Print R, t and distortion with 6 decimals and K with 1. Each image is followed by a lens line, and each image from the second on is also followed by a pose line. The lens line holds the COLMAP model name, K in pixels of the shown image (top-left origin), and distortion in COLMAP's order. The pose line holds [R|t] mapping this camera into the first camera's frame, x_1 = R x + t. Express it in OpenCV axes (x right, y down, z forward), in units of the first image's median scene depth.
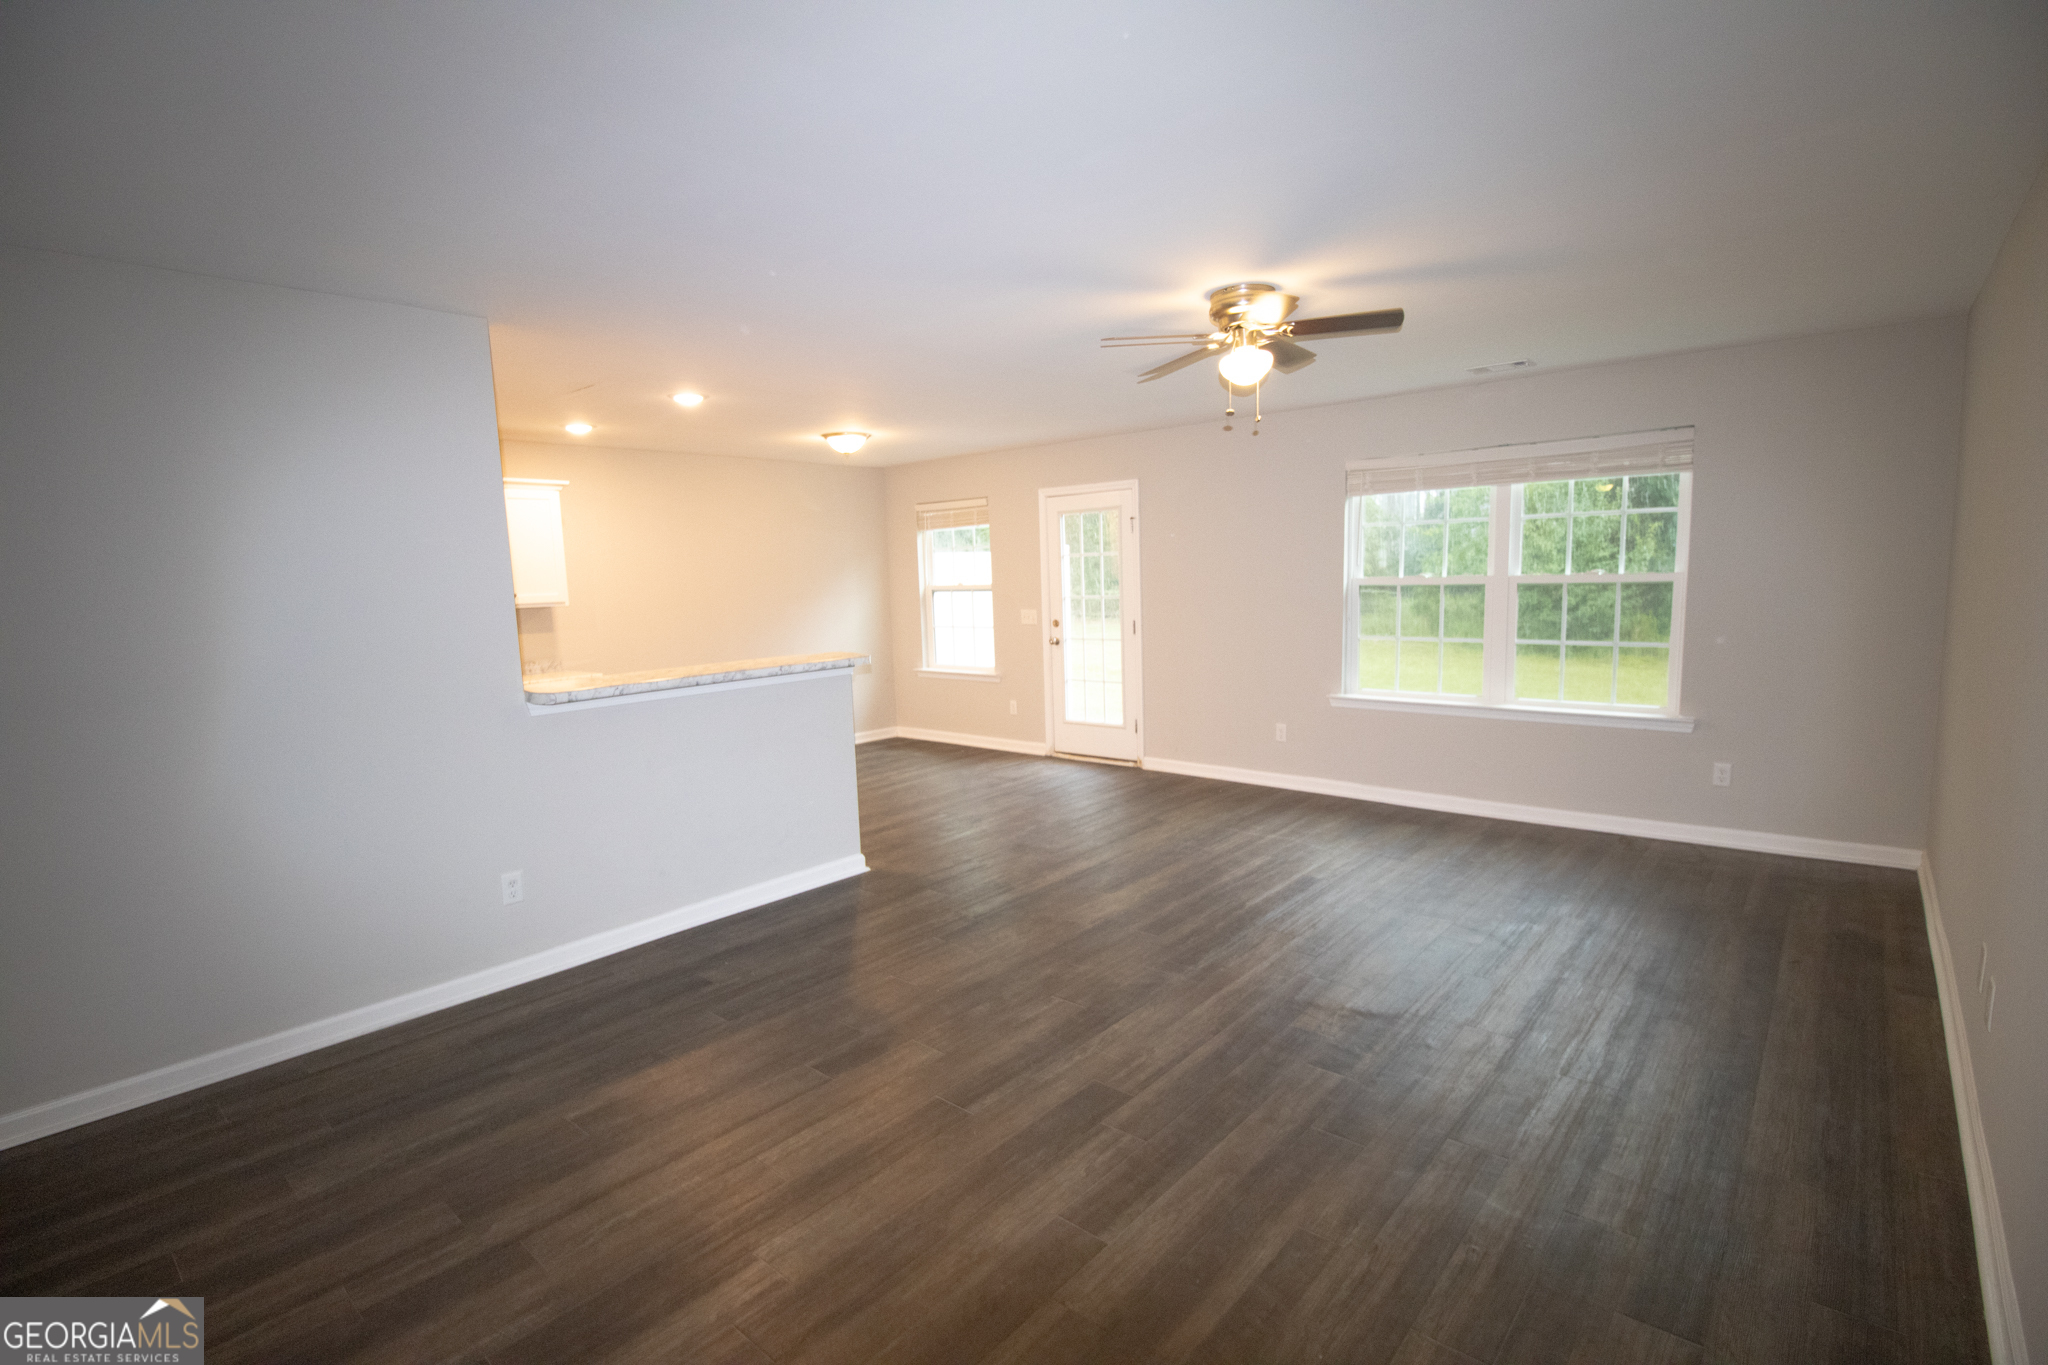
lens RADIAL K [[939.2, 0, 1051.3], [0, 939.2, 683.5], [0, 0, 1]] dist [-0.023597, 0.000215]
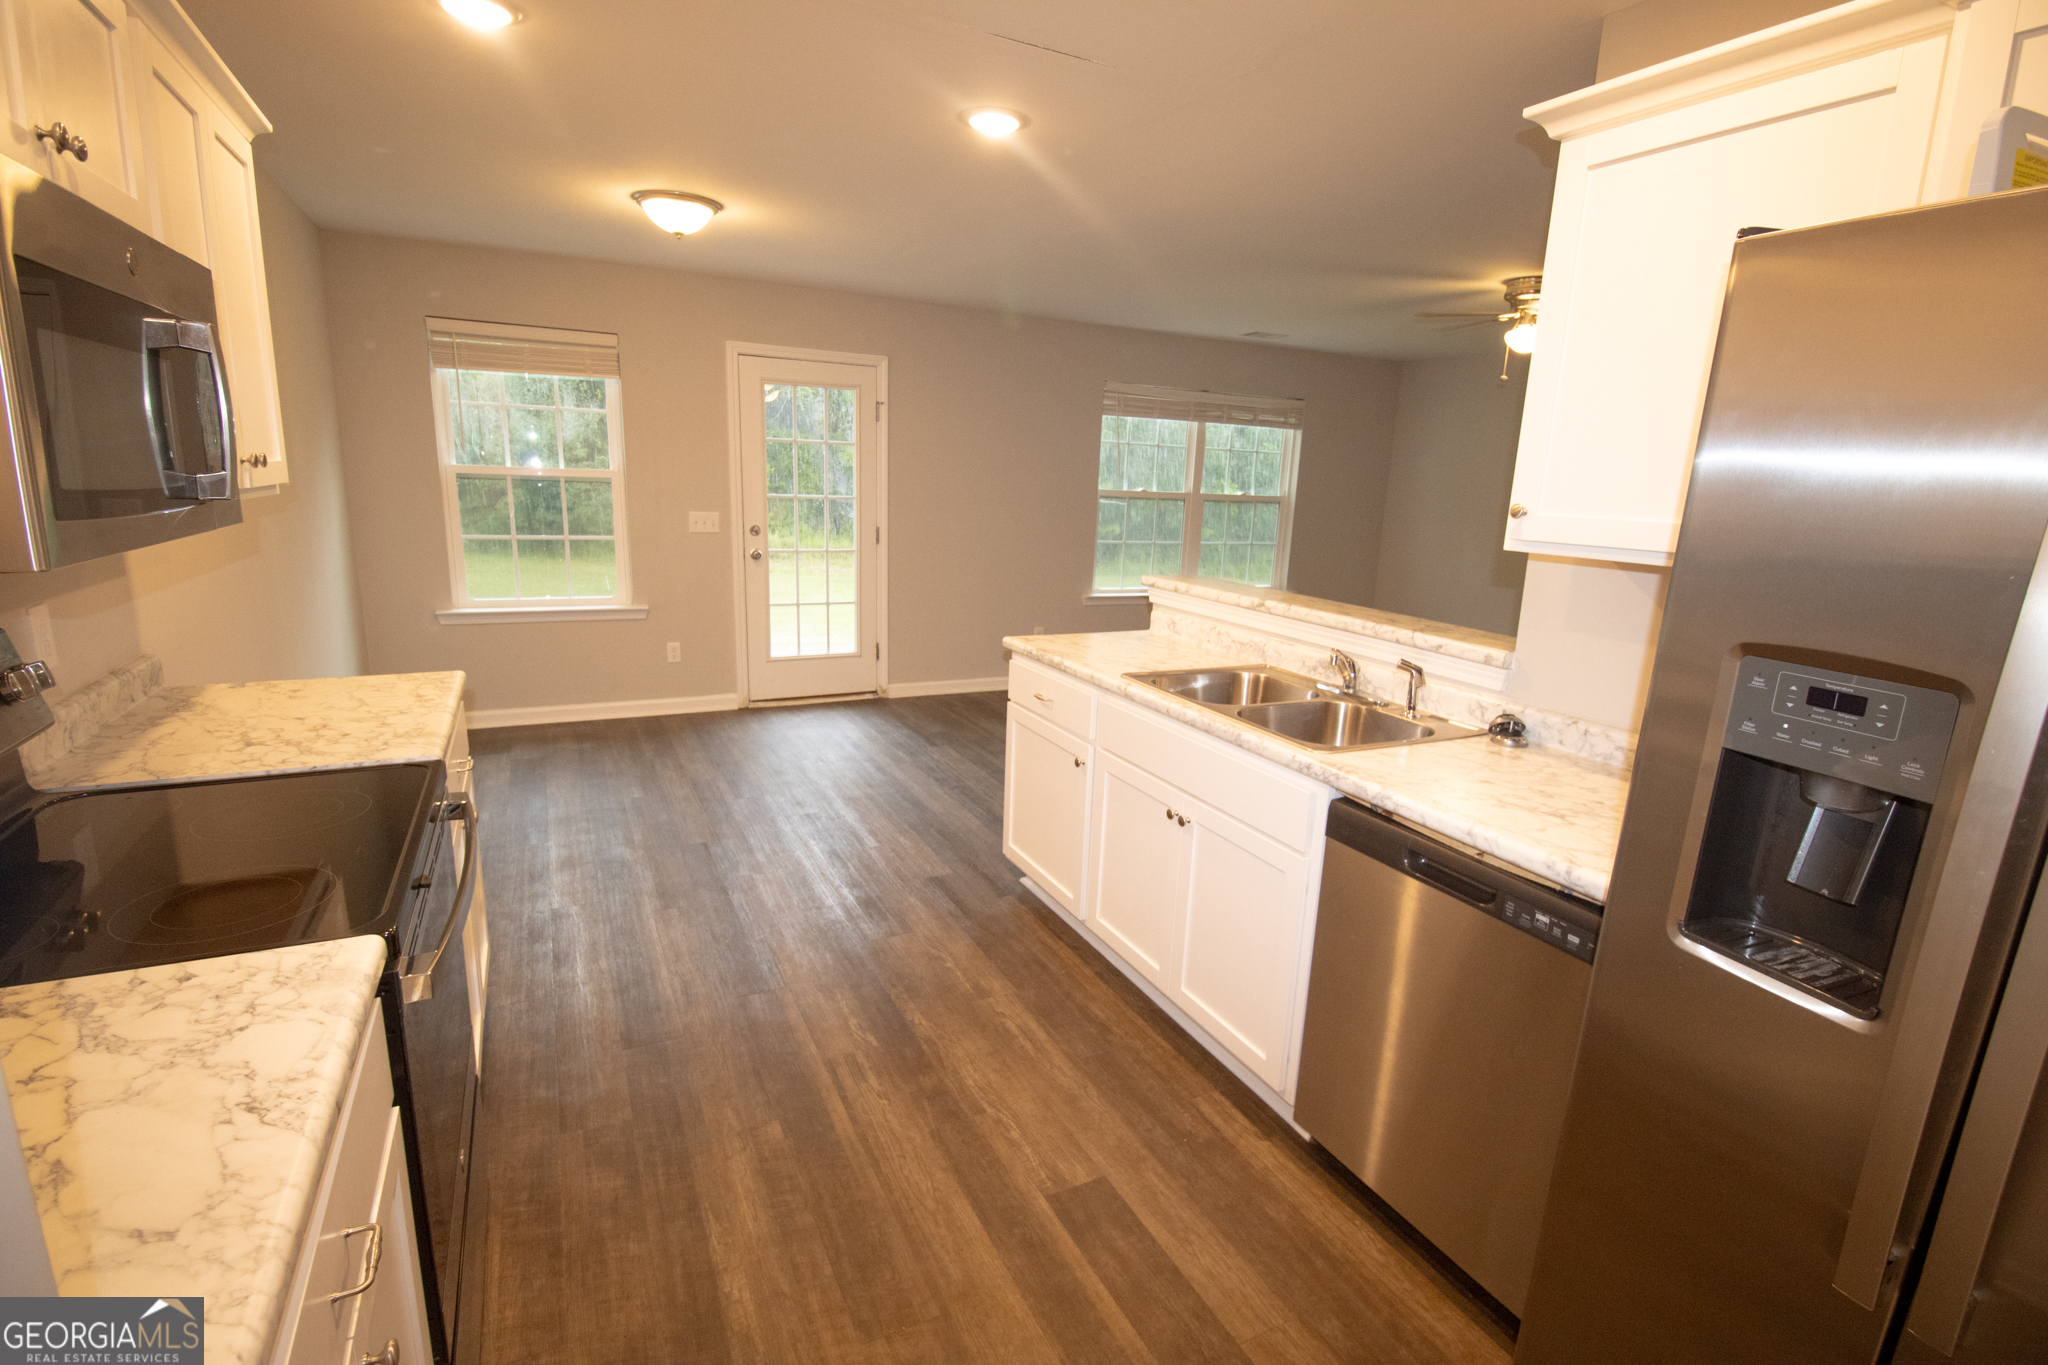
lens RADIAL K [[947.9, 0, 1033.4], [0, 947.9, 684.7], [0, 0, 1]] dist [-0.001253, -0.000162]
pose [[0.375737, -0.159184, 0.912952, -0.957165], [0.054264, 0.987226, 0.149802, -0.068056], [-0.925136, -0.006746, 0.379575, 0.782084]]
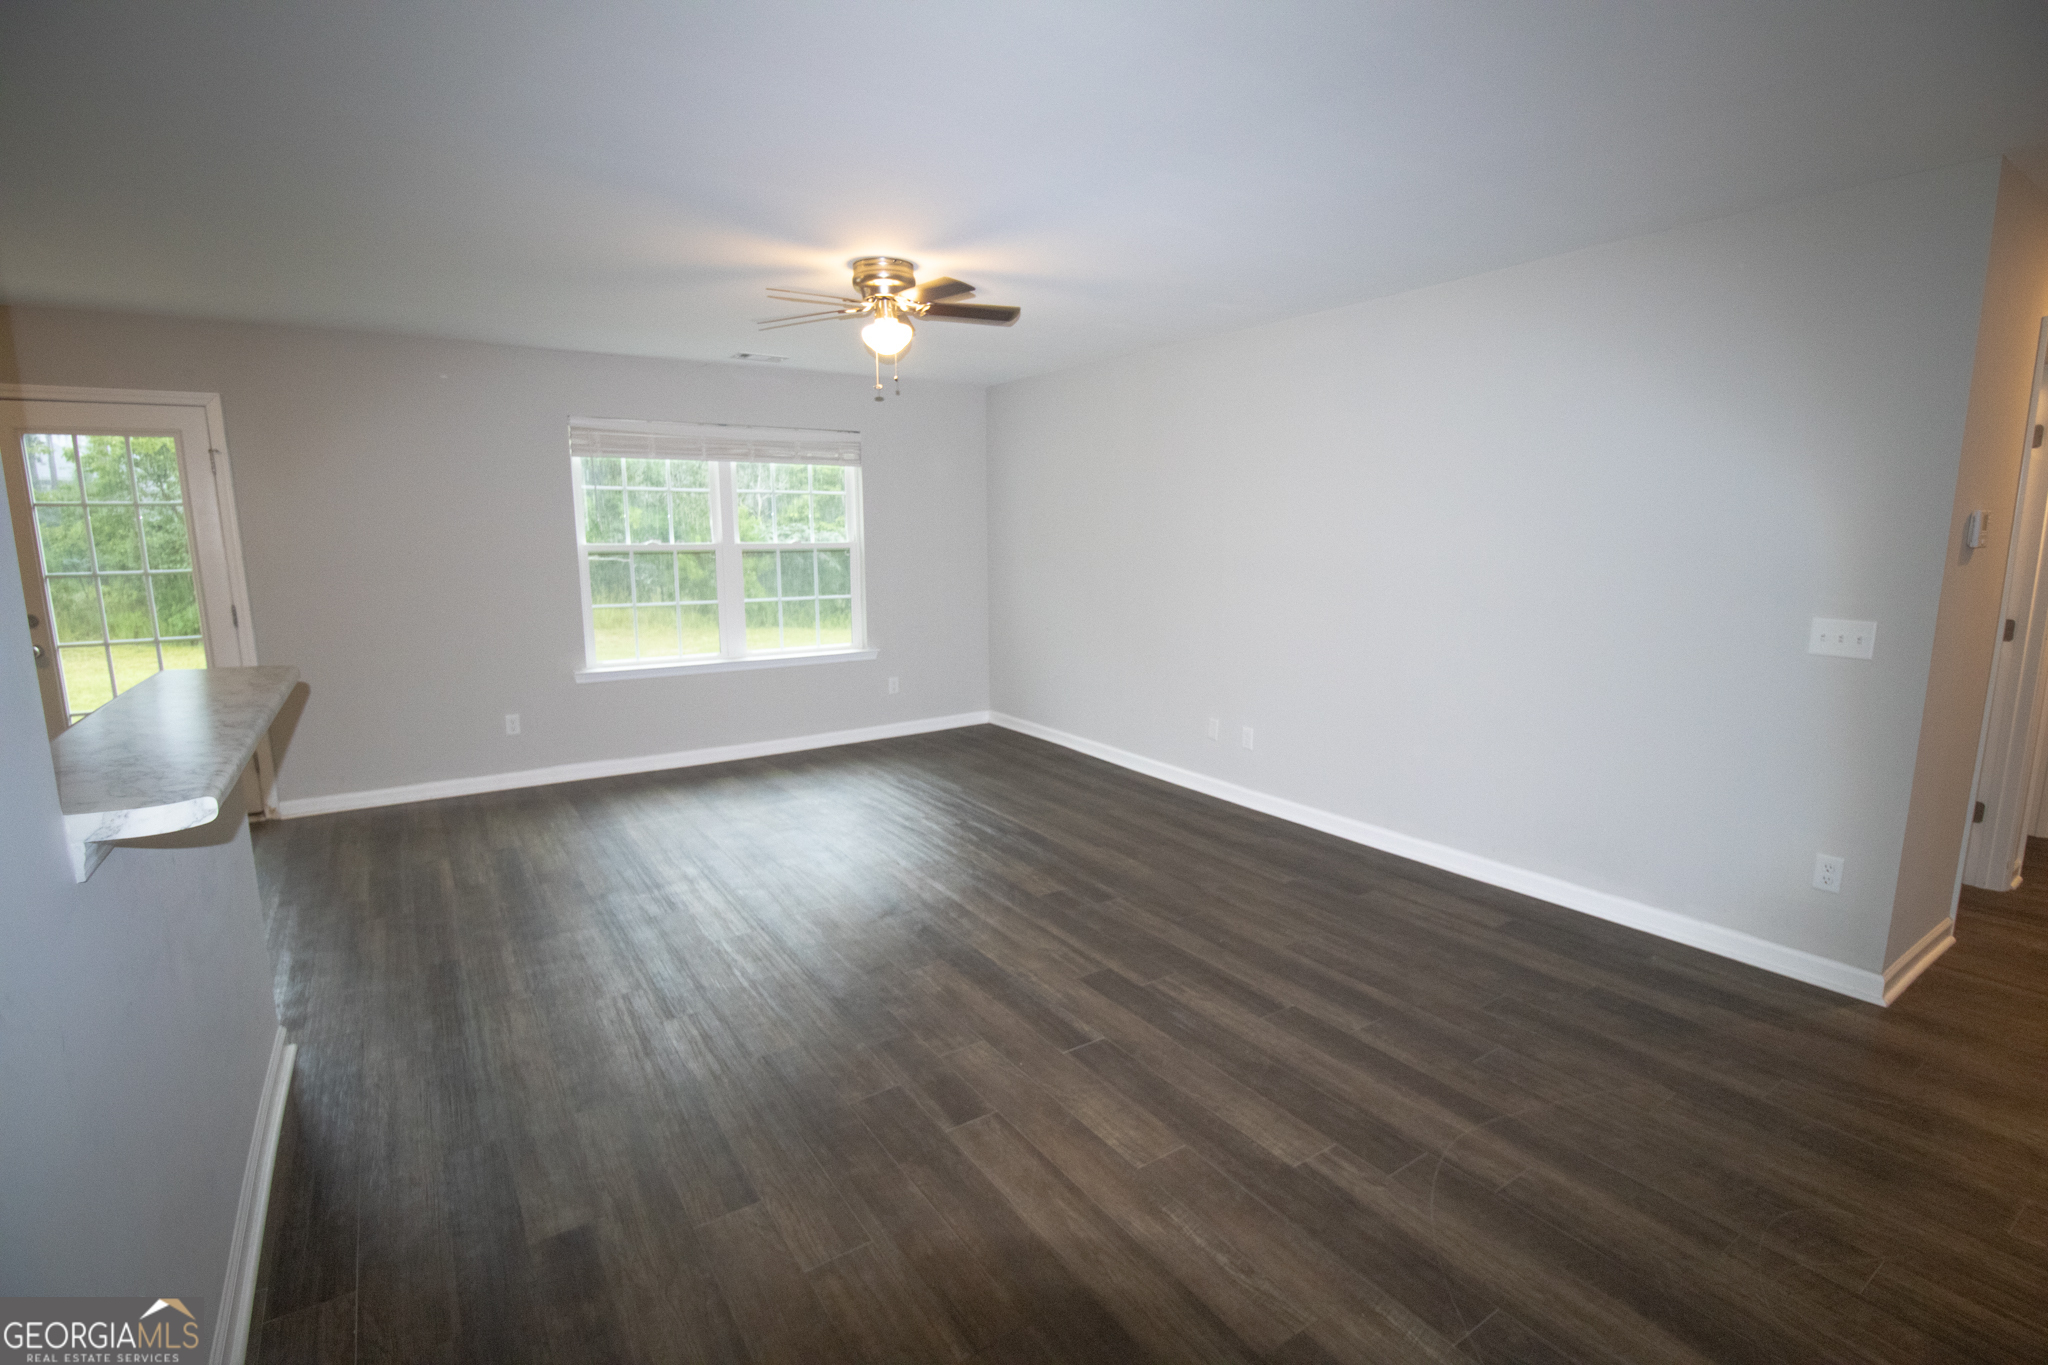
lens RADIAL K [[947.2, 0, 1007.1], [0, 947.2, 675.2], [0, 0, 1]] dist [-0.001163, -0.000139]
pose [[0.285015, -0.119829, 0.951003, -0.579610], [0.105645, 0.990038, 0.093085, -0.032210], [-0.952683, 0.073938, 0.294835, 0.400885]]
